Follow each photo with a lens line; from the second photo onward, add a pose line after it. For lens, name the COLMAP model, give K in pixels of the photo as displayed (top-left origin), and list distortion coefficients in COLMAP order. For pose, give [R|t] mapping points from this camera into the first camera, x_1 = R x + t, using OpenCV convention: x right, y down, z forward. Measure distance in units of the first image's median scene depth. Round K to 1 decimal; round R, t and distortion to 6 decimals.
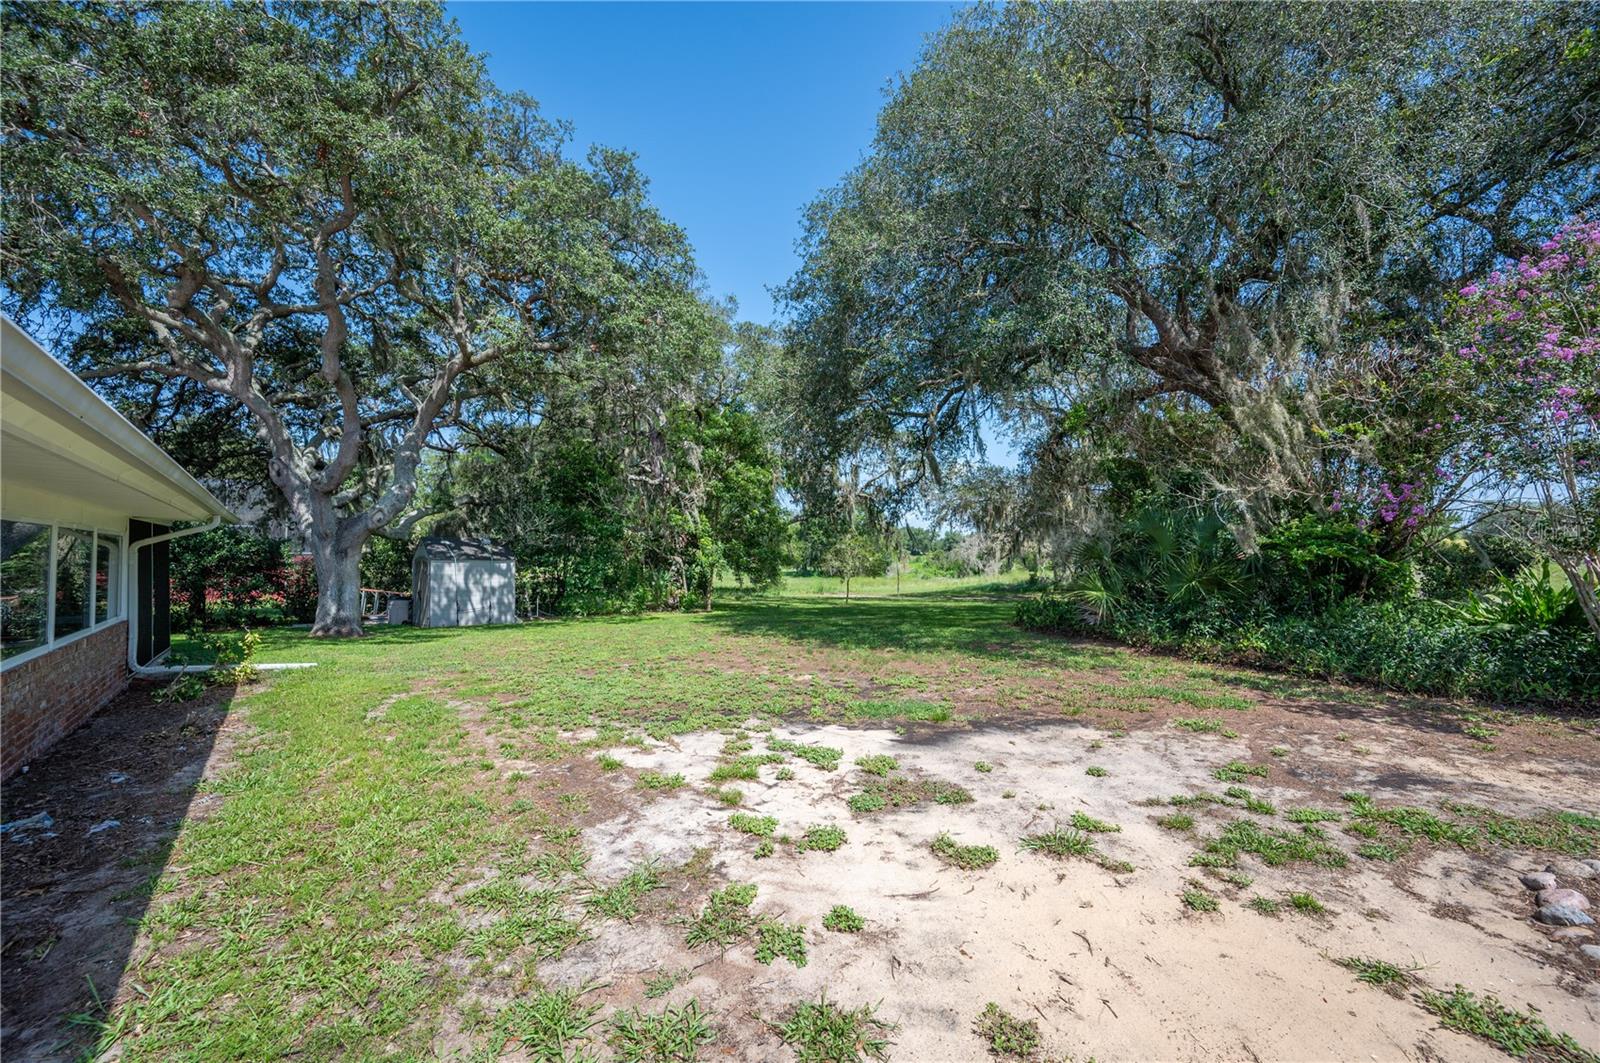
lens RADIAL K [[638.3, 0, 799.9], [0, 638.3, 529.3], [0, 0, 1]] dist [0.001992, -0.000632]
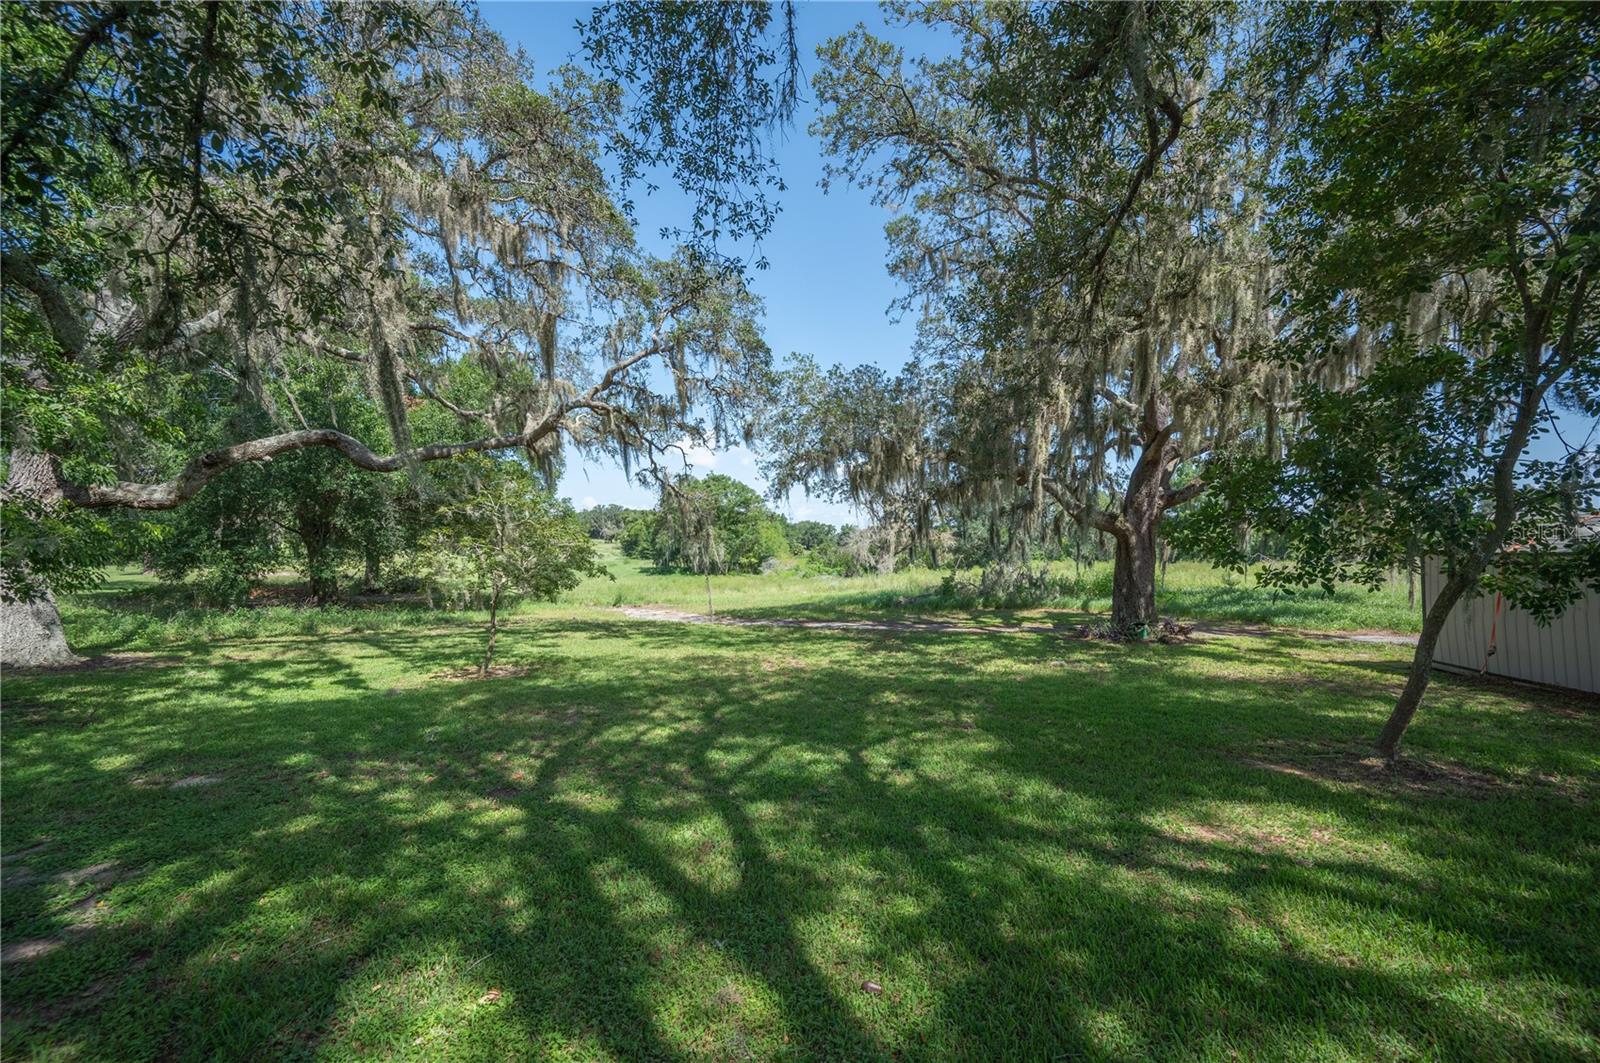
lens RADIAL K [[638.3, 0, 800.0], [0, 638.3, 537.2], [0, 0, 1]] dist [0.001992, -0.000632]
pose [[0.988043, 0.004584, 0.154112, 0.089974], [-0.007600, 0.999791, 0.018989, 0.014647], [-0.153993, -0.019933, 0.987871, 0.283038]]
